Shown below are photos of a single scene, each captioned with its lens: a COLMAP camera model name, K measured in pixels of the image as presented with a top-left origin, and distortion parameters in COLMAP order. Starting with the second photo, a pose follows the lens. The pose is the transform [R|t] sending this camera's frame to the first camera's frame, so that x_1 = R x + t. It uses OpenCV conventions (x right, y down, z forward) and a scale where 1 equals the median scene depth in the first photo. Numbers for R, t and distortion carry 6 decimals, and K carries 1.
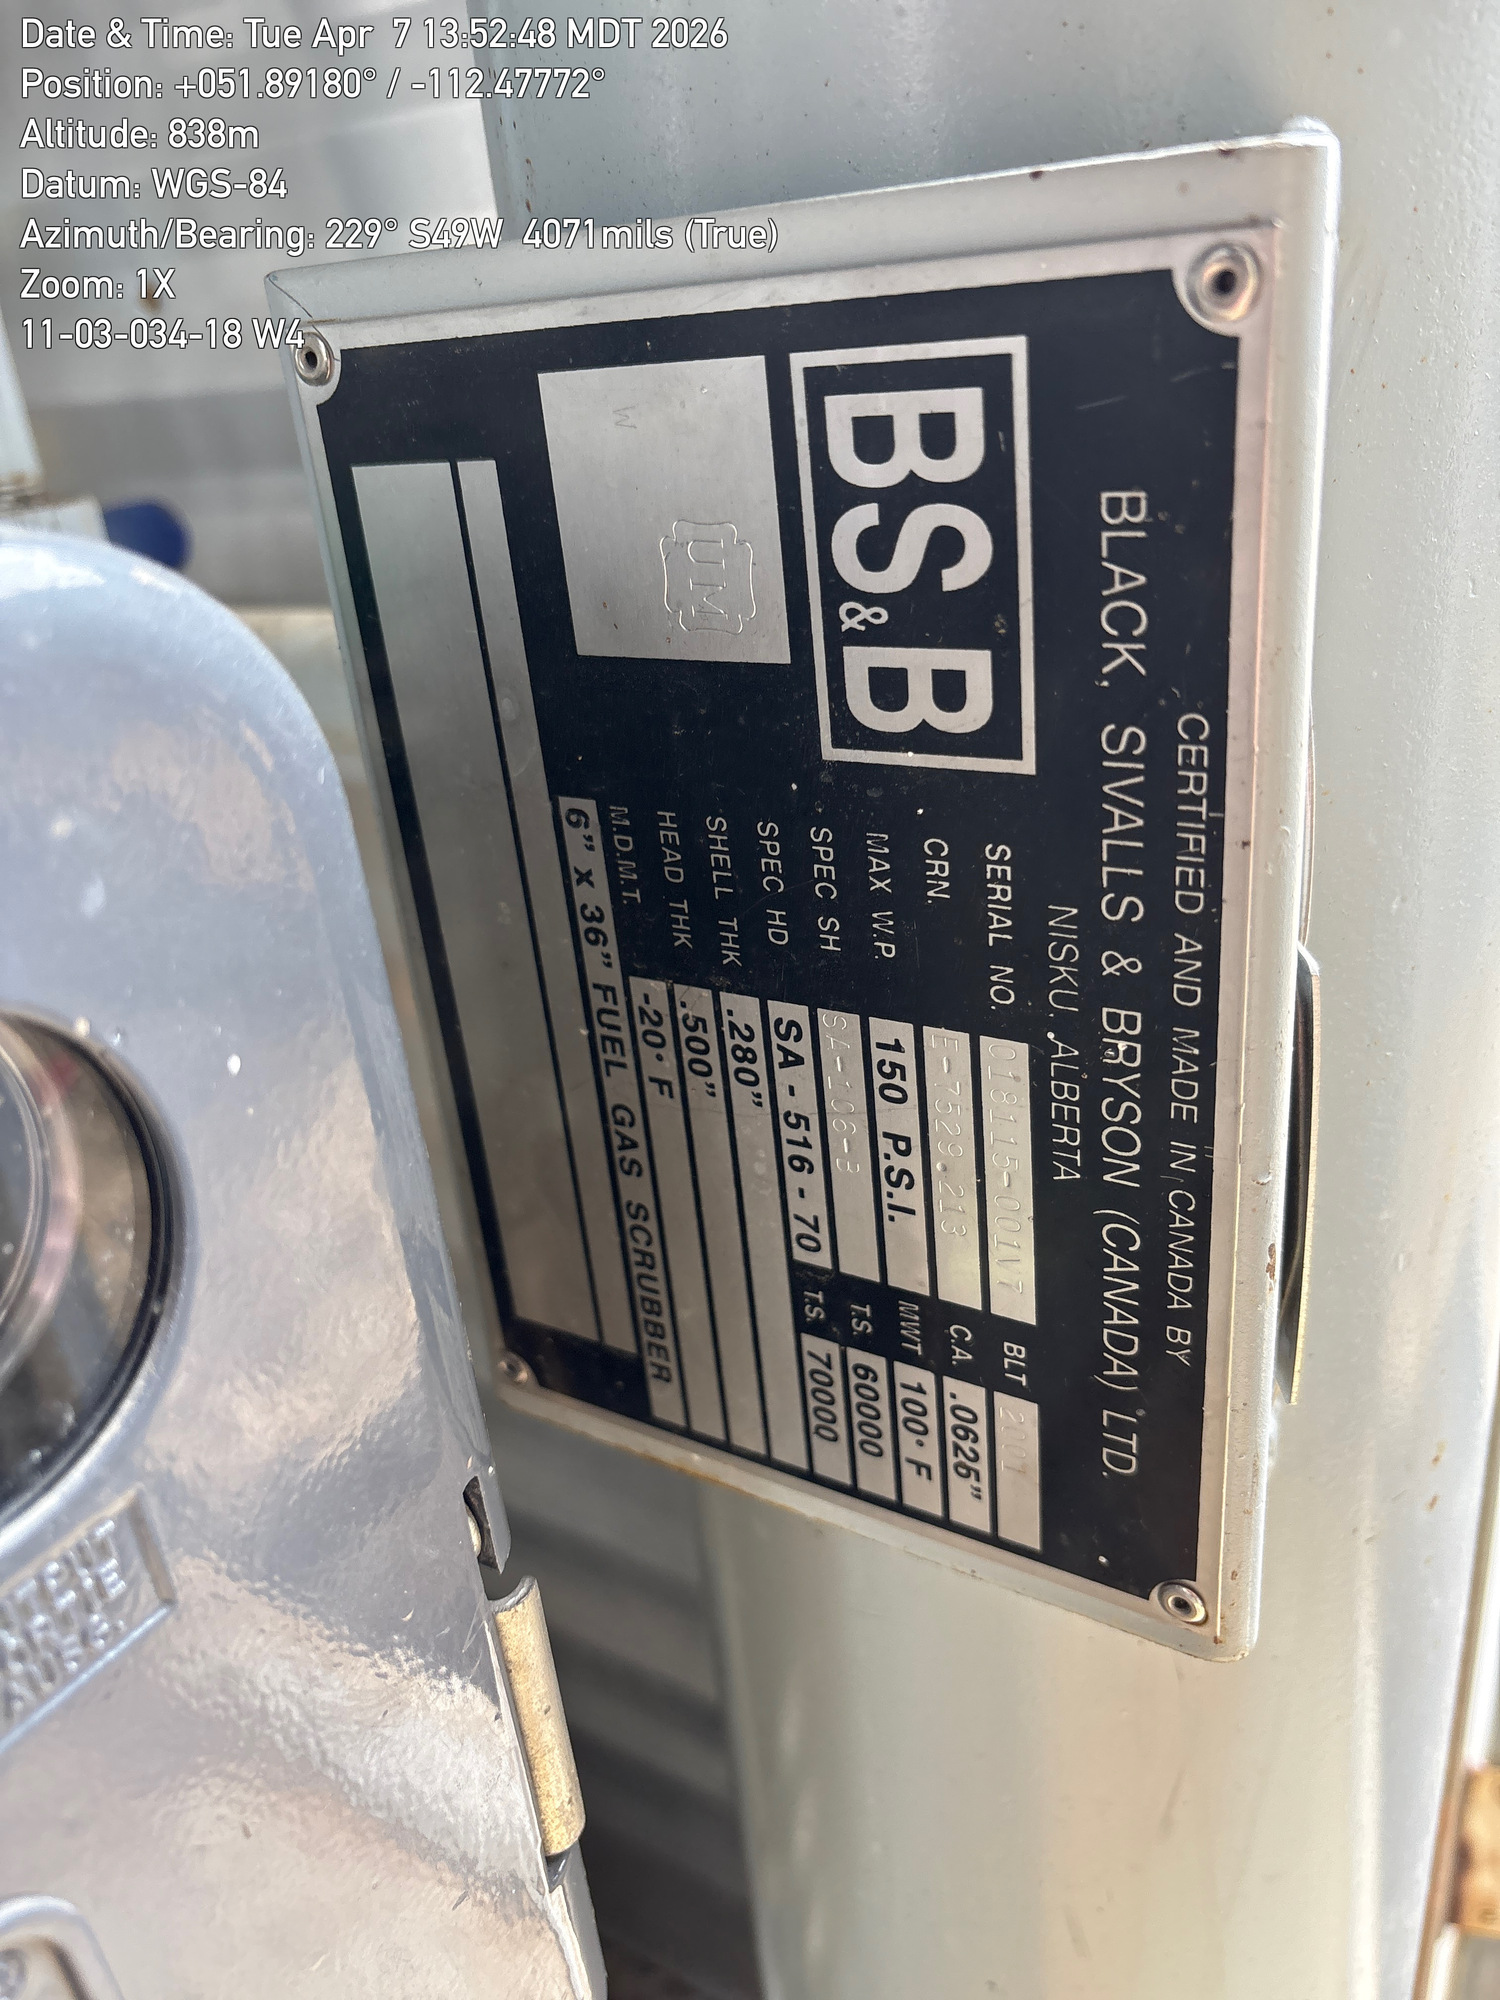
lens RADIAL K [[1549.1, 0, 750.0], [0, 1549.1, 1000.0], [0, 0, 1]] dist [0.056067, -0.047748]
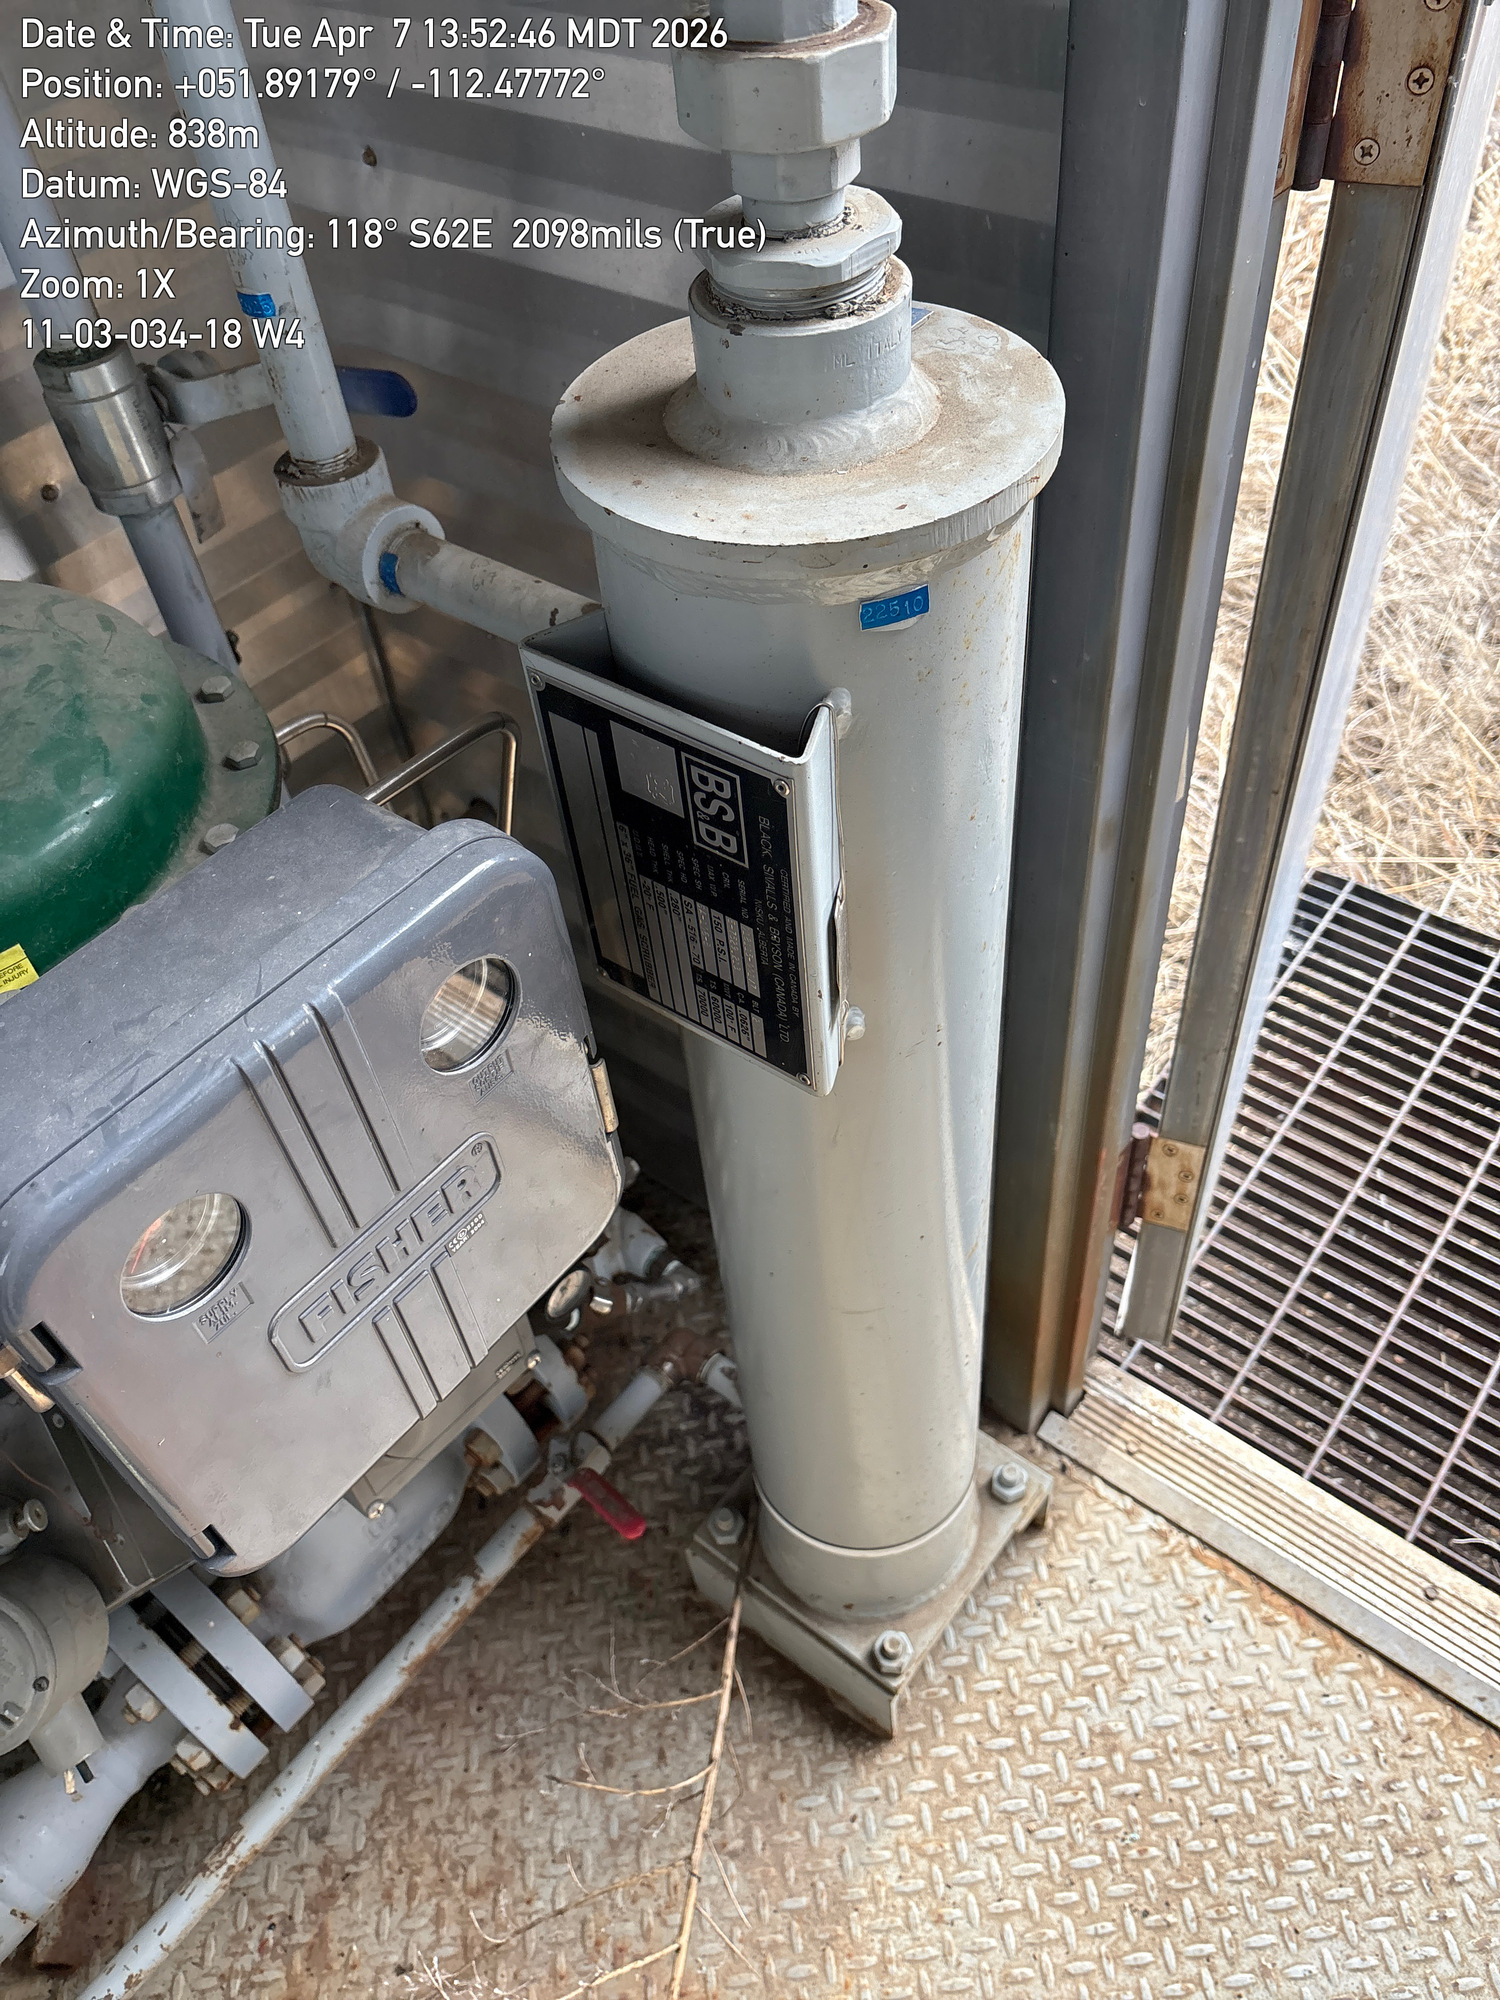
lens RADIAL K [[1535.1, 0, 750.0], [0, 1535.1, 1000.0], [0, 0, 1]] dist [0.083920, -0.099507]
pose [[0.996187, 0.073245, -0.047407, 0.341983], [-0.048682, 0.917544, 0.394643, -1.137142], [0.072404, -0.390830, 0.917611, -2.099731]]
